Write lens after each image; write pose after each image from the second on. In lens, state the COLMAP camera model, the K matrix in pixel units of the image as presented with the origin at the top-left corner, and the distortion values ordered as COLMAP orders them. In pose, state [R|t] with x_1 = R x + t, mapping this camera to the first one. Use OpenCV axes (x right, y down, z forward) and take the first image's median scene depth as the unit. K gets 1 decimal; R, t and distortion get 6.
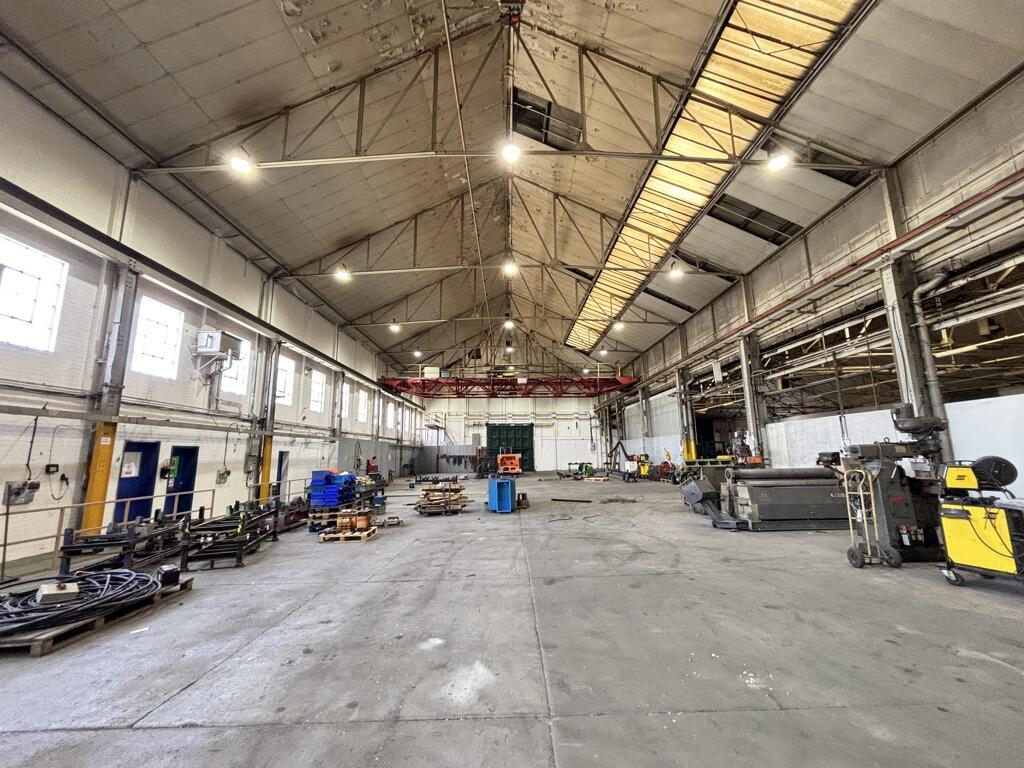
lens RADIAL K [[413.9, 0, 513.1], [0, 413.9, 381.1], [0, 0, 1]] dist [-0.002336, -0.000327]
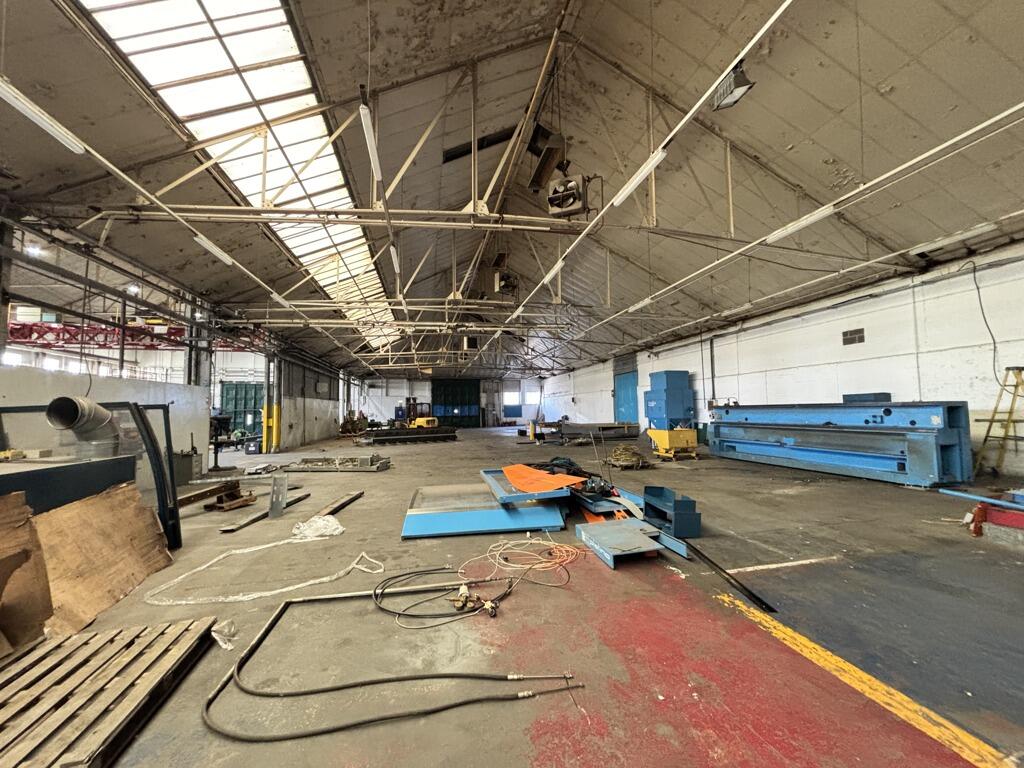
lens RADIAL K [[413.9, 0, 510.0], [0, 413.9, 386.1], [0, 0, 1]] dist [-0.002336, -0.000327]
pose [[0.984010, 0.013340, 0.177611, 0.742413], [-0.032642, 0.993809, 0.106200, 0.003695], [-0.175095, -0.110299, 0.978354, 0.090505]]
